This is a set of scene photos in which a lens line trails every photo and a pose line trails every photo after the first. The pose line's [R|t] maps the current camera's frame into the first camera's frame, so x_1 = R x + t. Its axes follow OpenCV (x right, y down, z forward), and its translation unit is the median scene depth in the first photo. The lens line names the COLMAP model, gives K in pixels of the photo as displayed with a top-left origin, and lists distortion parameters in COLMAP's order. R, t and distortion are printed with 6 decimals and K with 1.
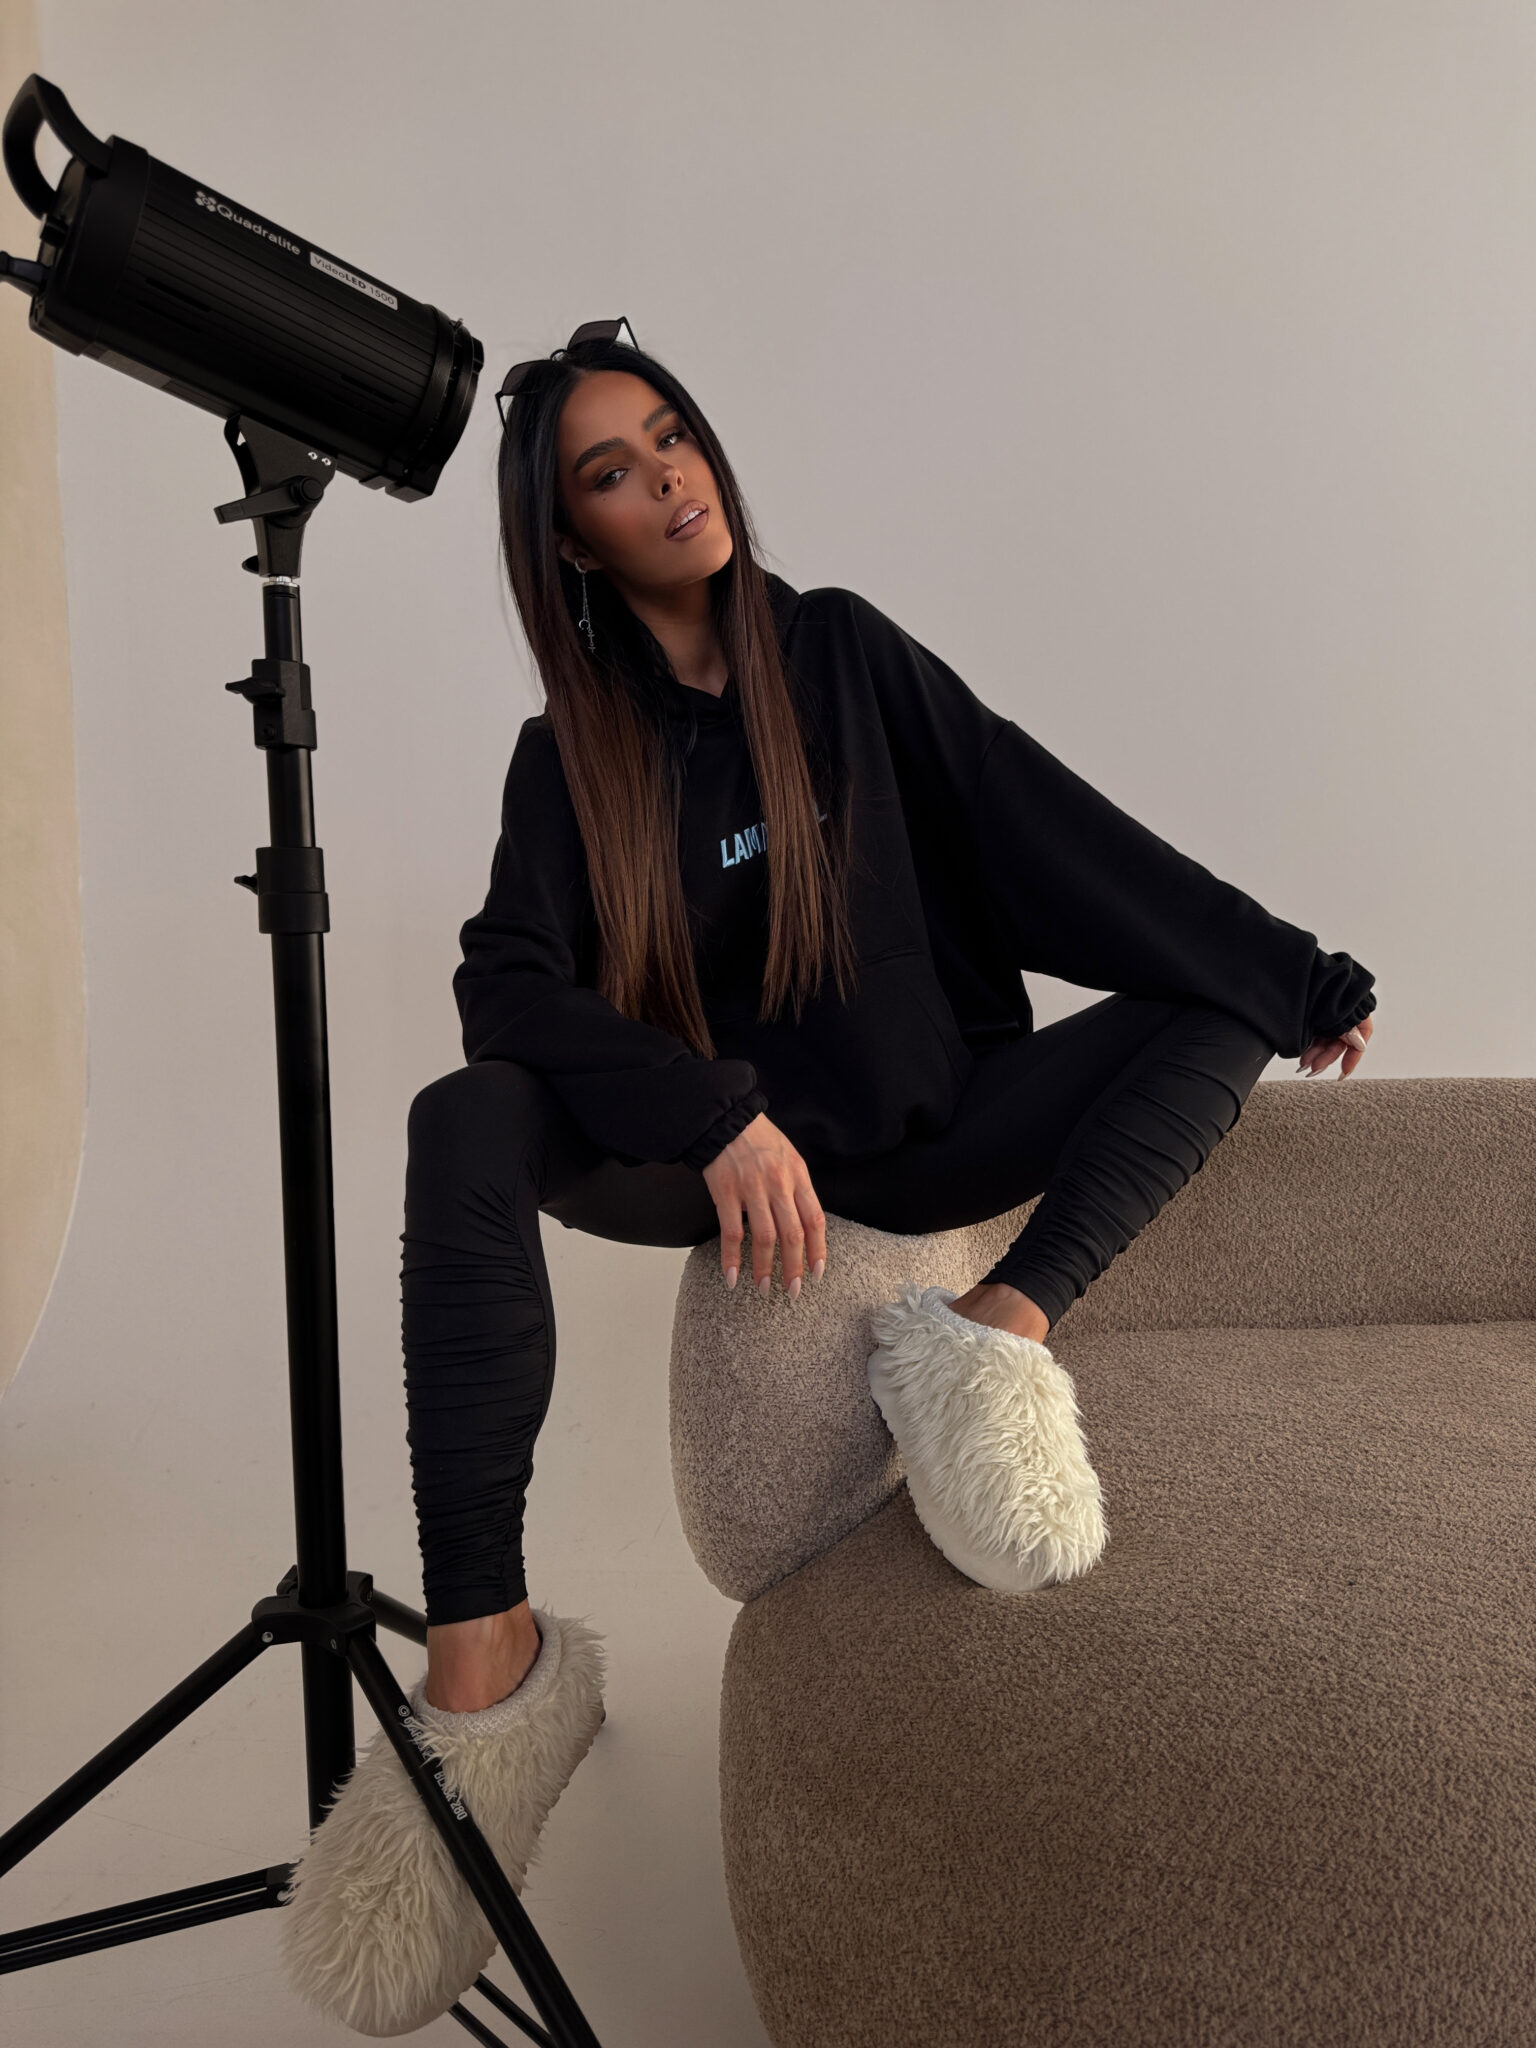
lens RADIAL K [[1444.8, 0, 756.3], [0, 1444.8, 1002.1], [0, 0, 1]] dist [-0.006277, 0.000050]
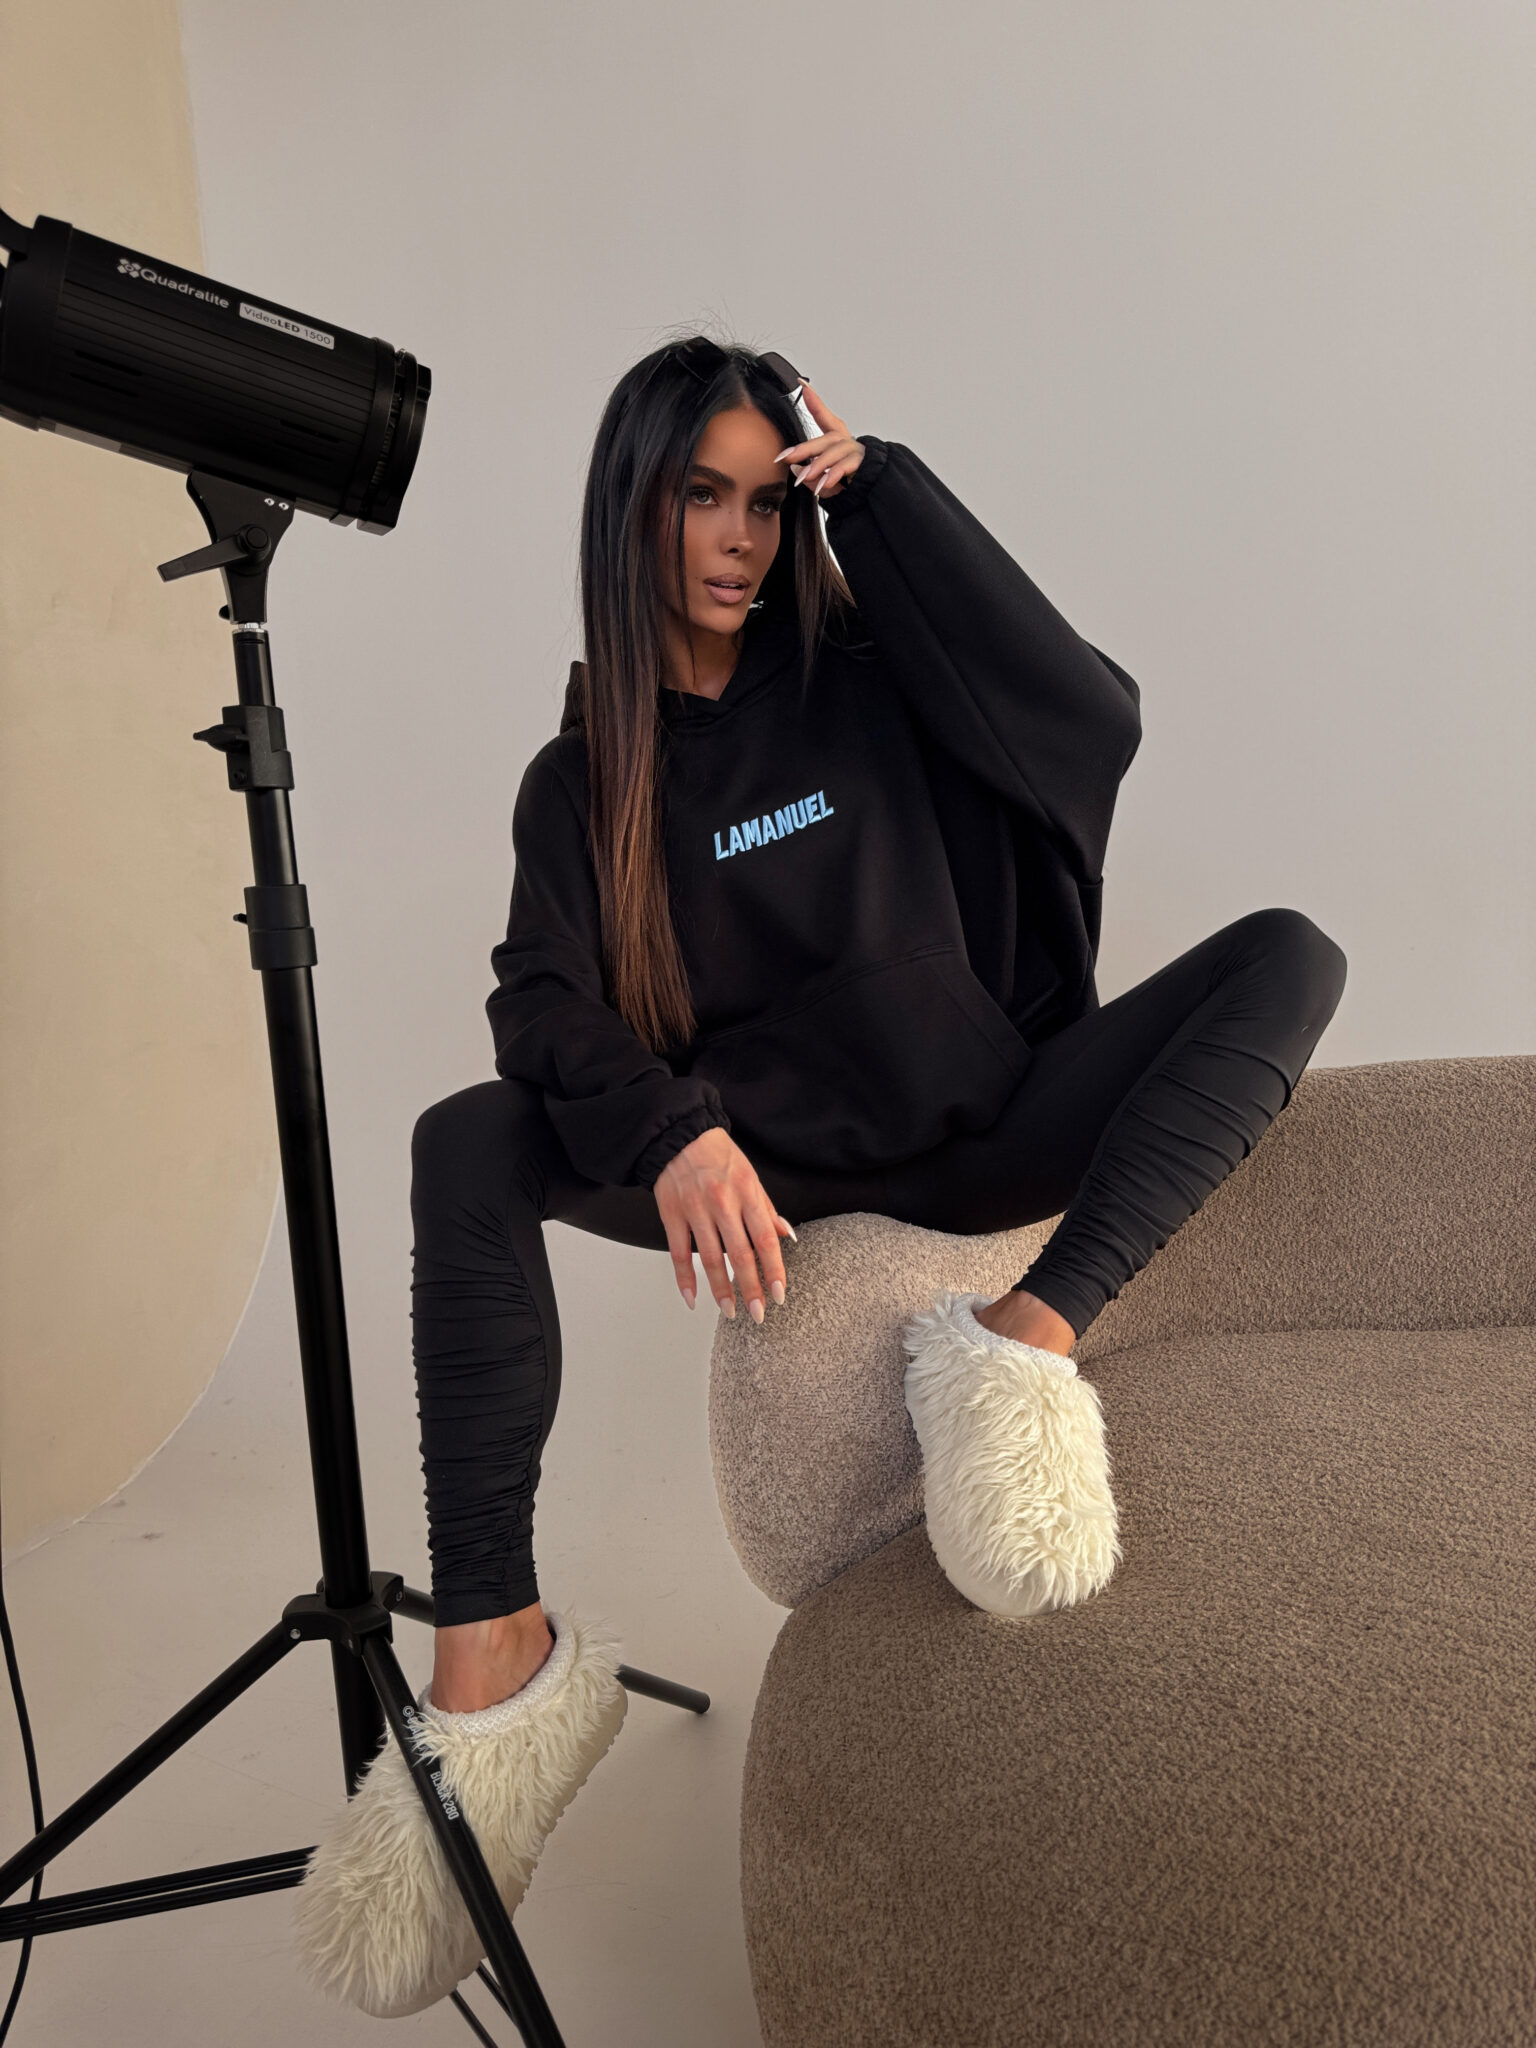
lens RADIAL K [[1440.7, 0, 768.0], [0, 1440.7, 1024.0], [0, 0, 1]] dist [-0.002832, -0.003313]
pose [[0.984107, -0.031552, -0.174752, 0.220548], [0.038360, 0.998625, 0.035720, -0.033764], [0.173385, -0.041856, 0.983964, 0.043407]]
